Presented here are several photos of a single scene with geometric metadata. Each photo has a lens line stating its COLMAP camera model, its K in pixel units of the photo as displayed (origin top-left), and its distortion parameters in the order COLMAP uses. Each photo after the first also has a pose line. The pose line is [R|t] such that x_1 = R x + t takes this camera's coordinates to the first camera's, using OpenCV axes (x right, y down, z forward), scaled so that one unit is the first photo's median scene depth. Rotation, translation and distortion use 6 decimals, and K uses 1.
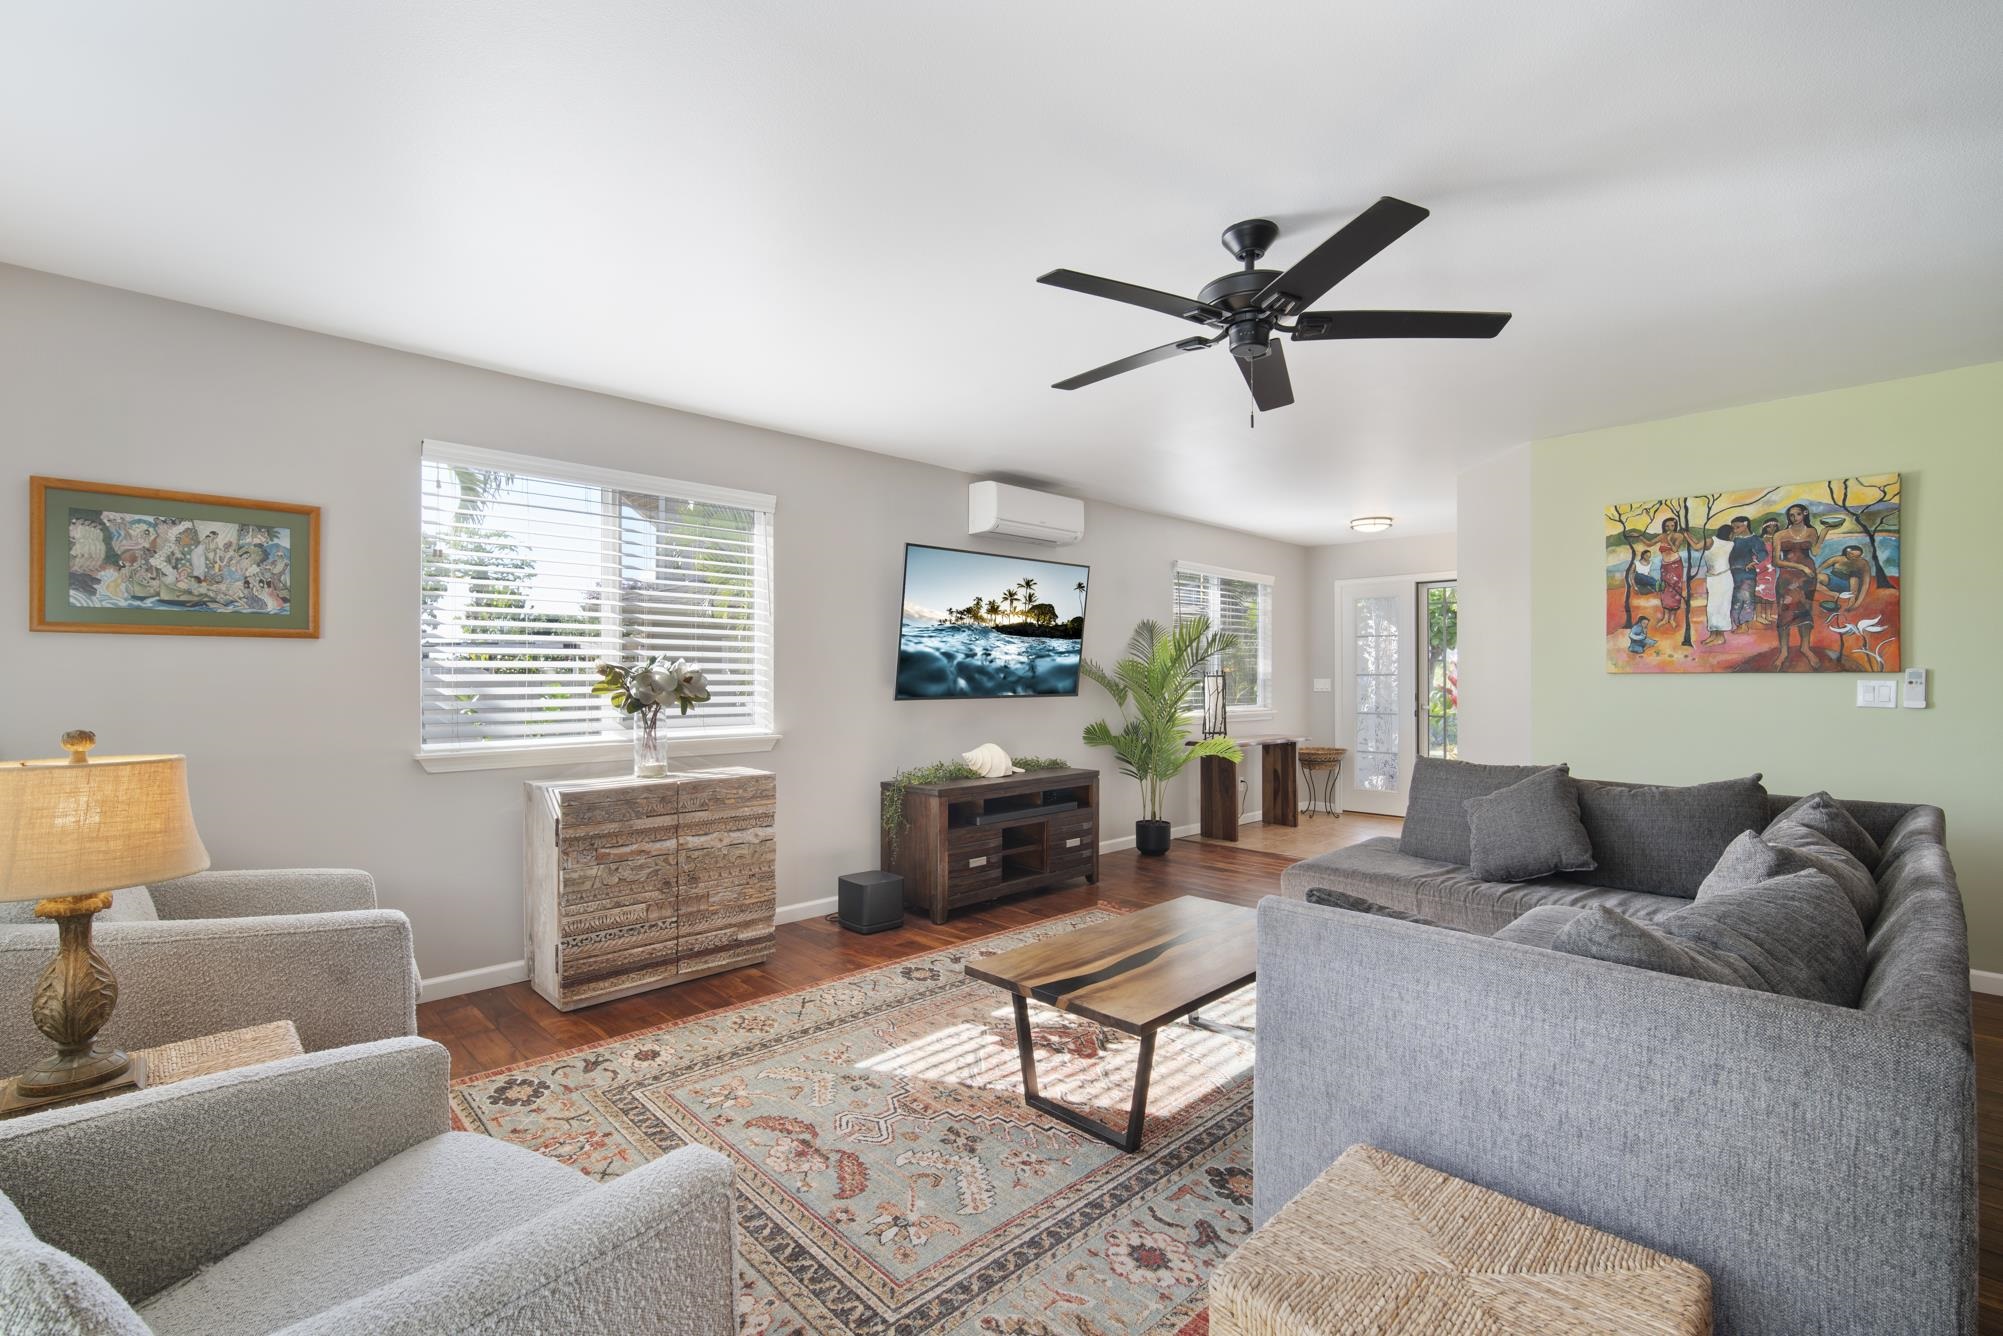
lens RADIAL K [[876.5, 0, 1003.4], [0, 876.5, 661.1], [0, 0, 1]] dist [-0.012133, 0.002548]
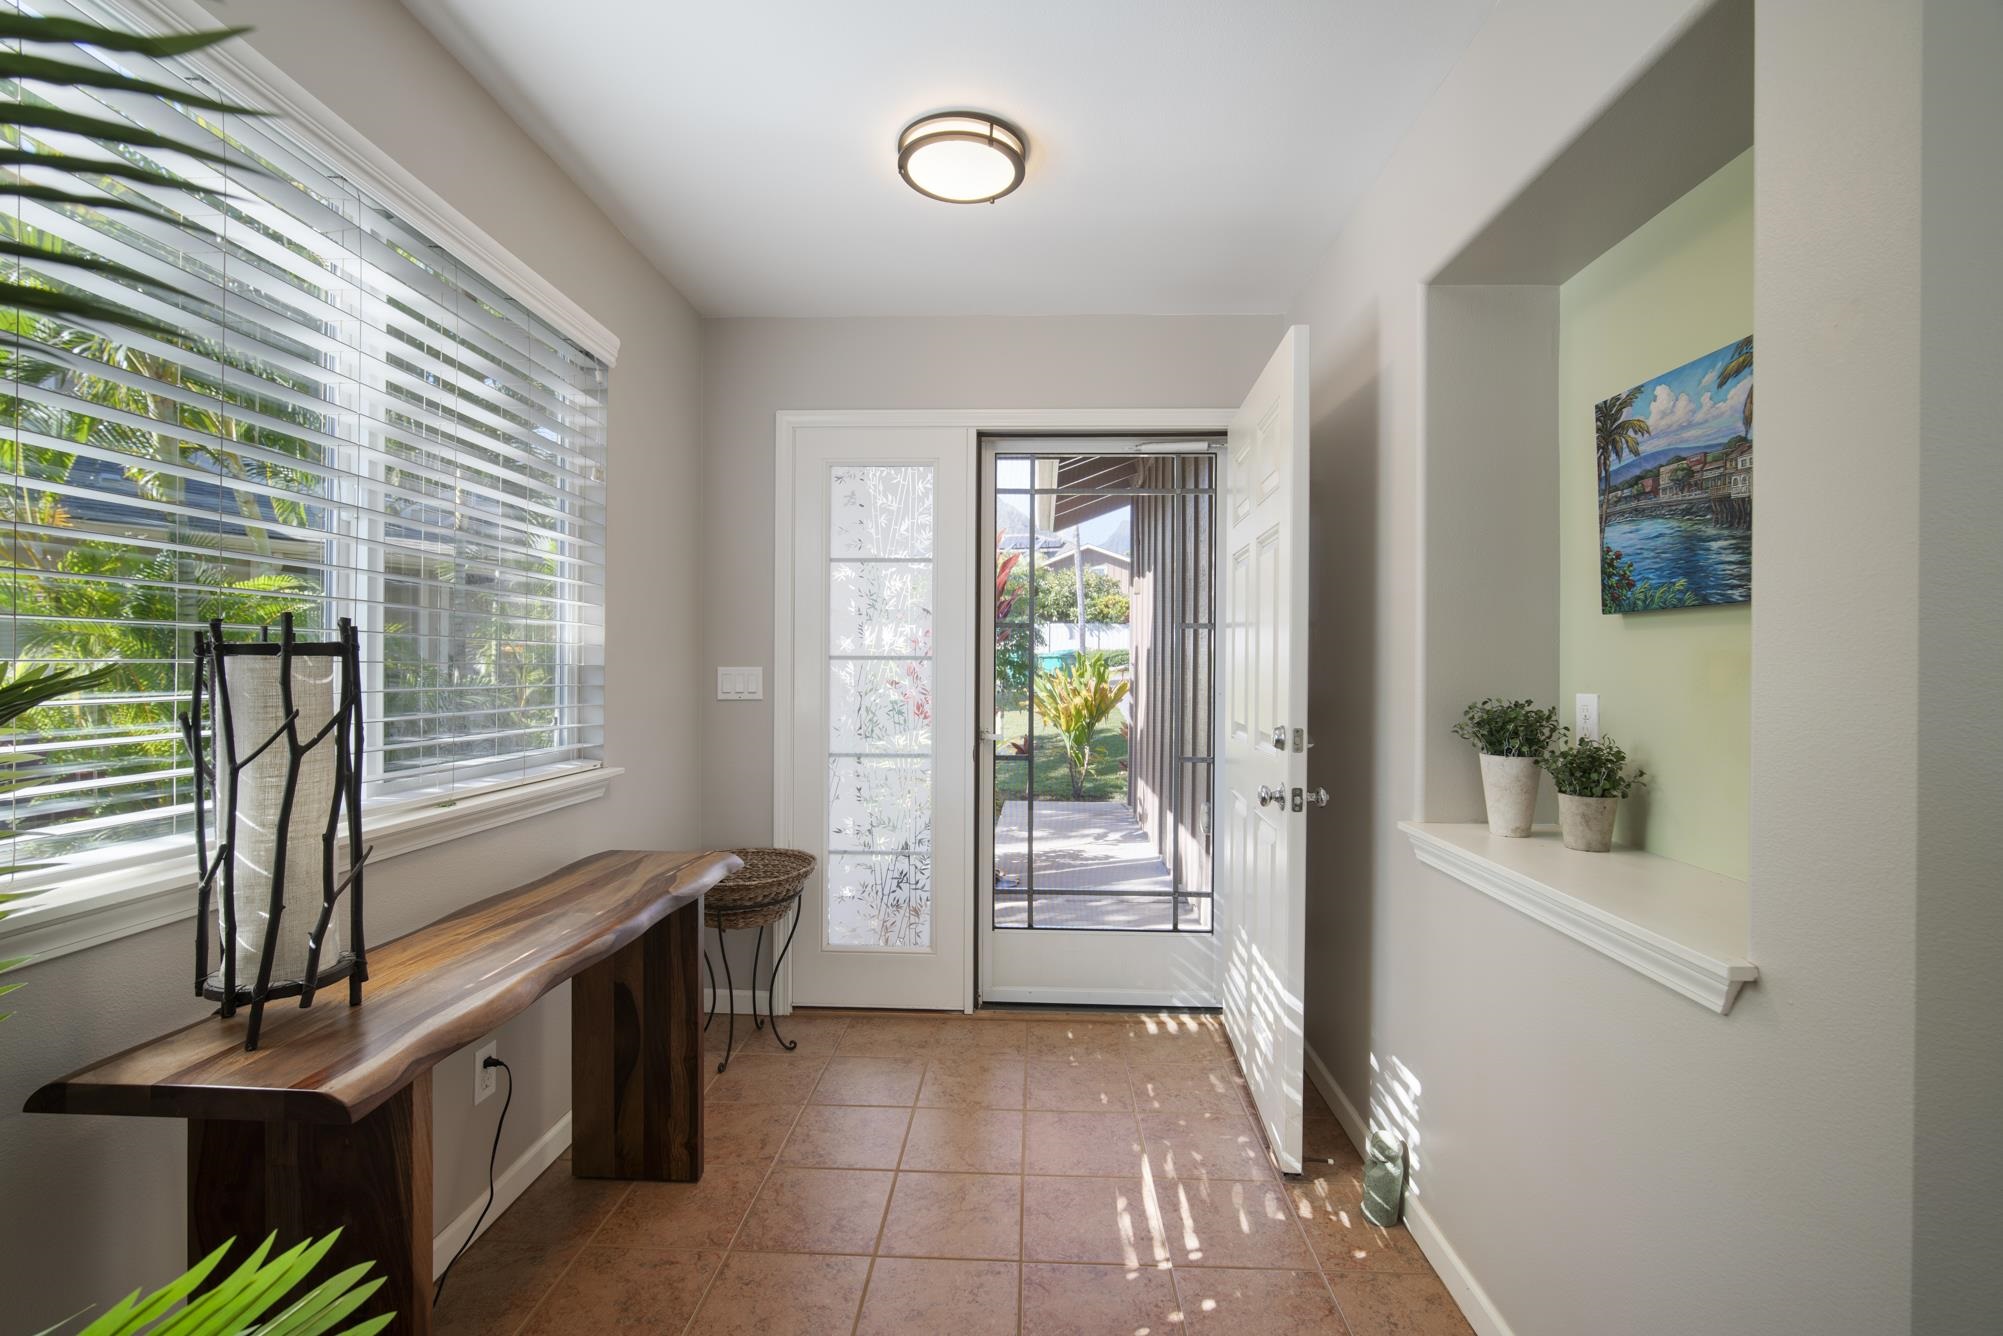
lens RADIAL K [[876.5, 0, 1014.8], [0, 876.5, 668.2], [0, 0, 1]] dist [-0.012133, 0.002548]
pose [[0.721873, 0.002078, 0.692023, 0.407459], [-0.019551, 0.999658, 0.017393, 0.027634], [-0.691750, -0.026085, 0.721666, 1.403383]]
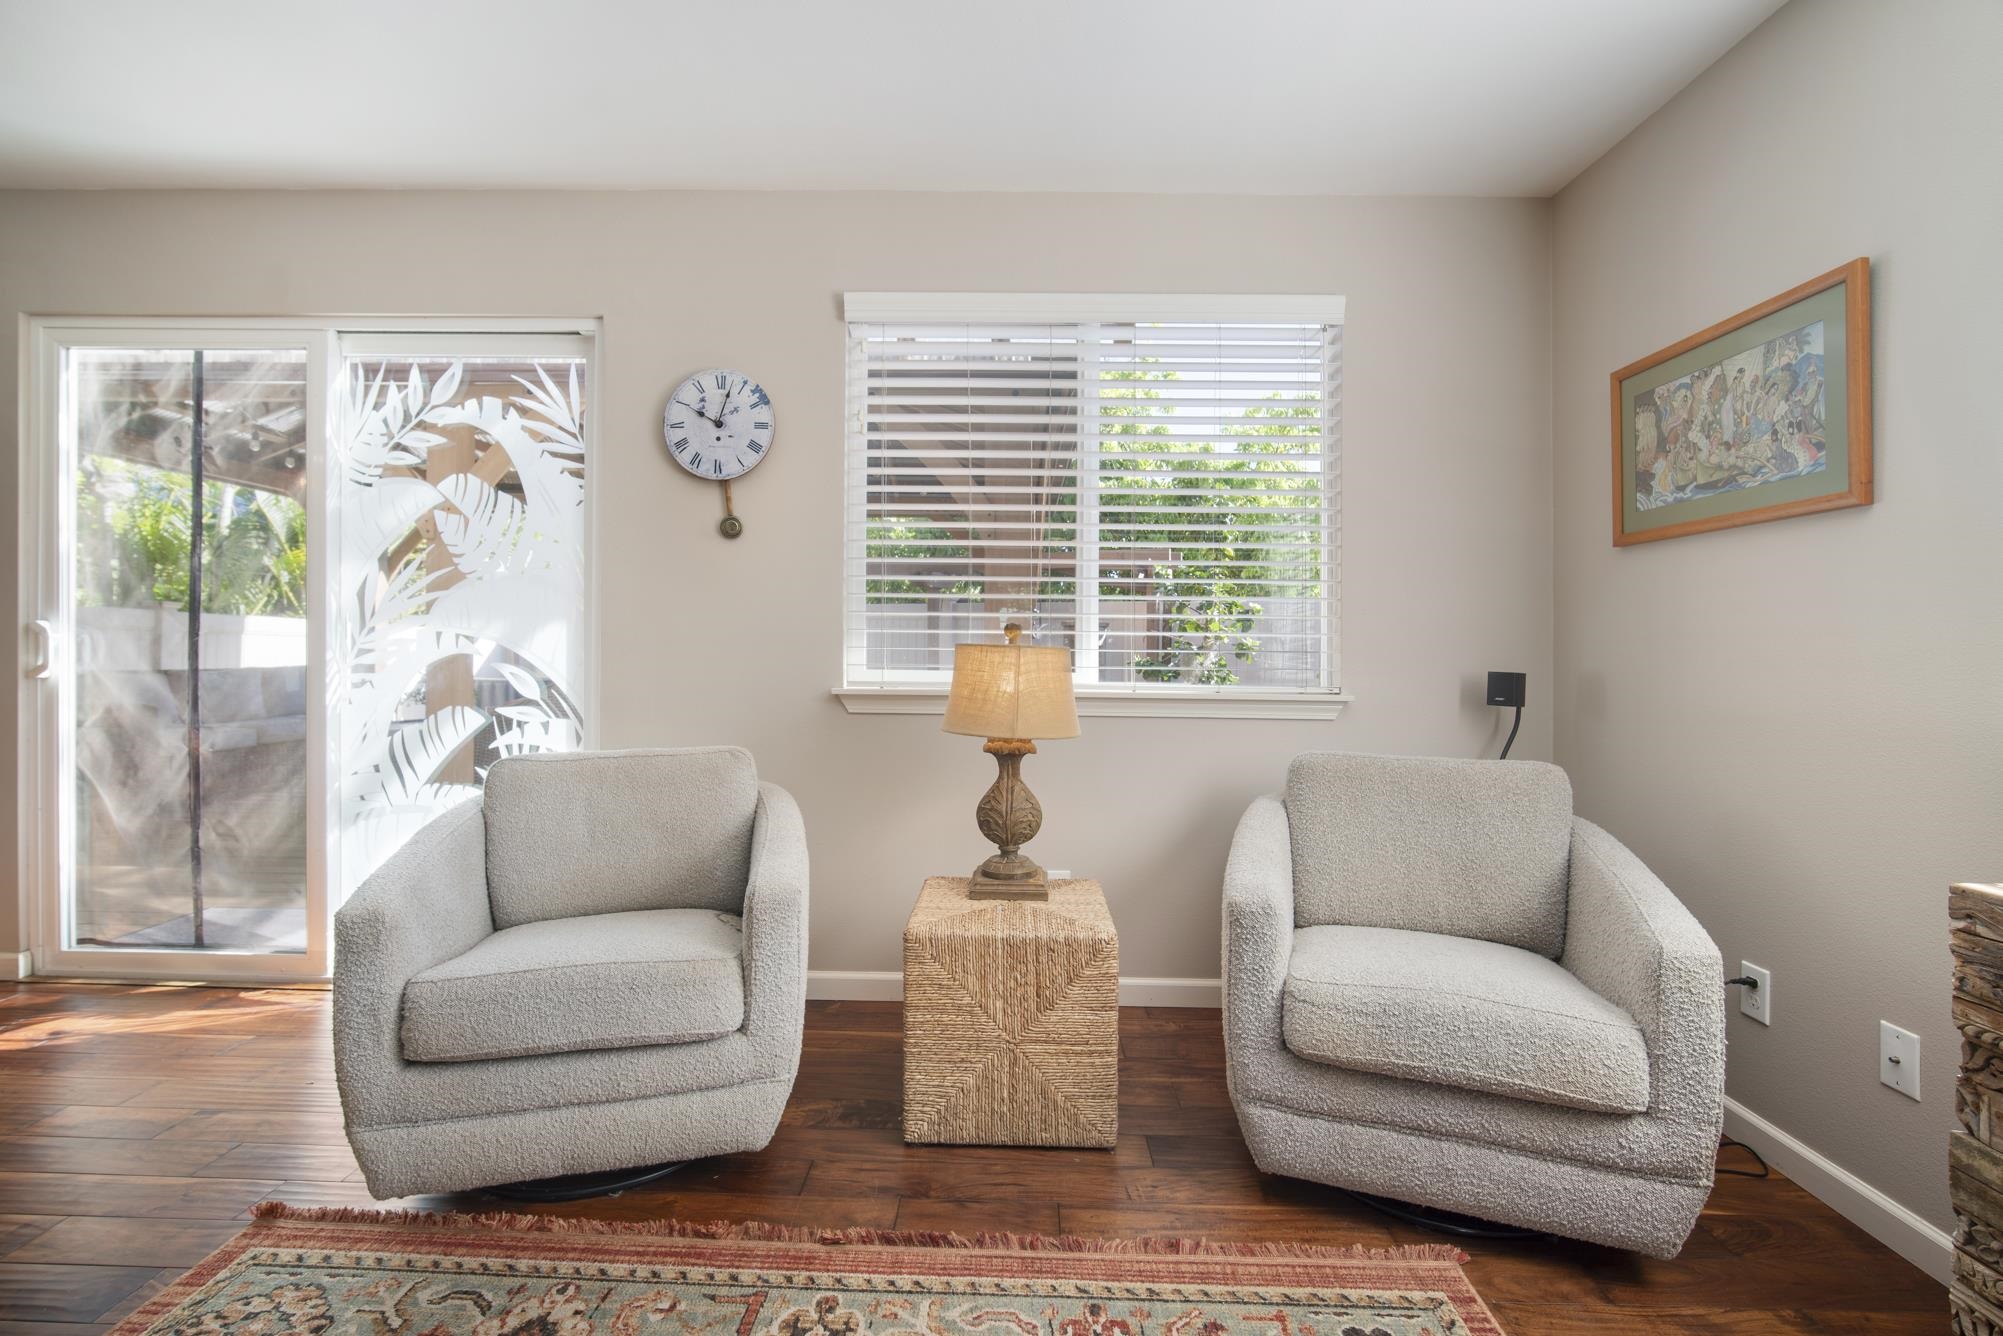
lens RADIAL K [[876.5, 0, 1006.4], [0, 876.5, 660.6], [0, 0, 1]] dist [-0.012133, 0.002548]
pose [[-0.710640, -0.001331, -0.703555, -0.030224], [0.000168, 0.999998, -0.002061, 0.057874], [0.703556, -0.001583, -0.710638, 0.819139]]
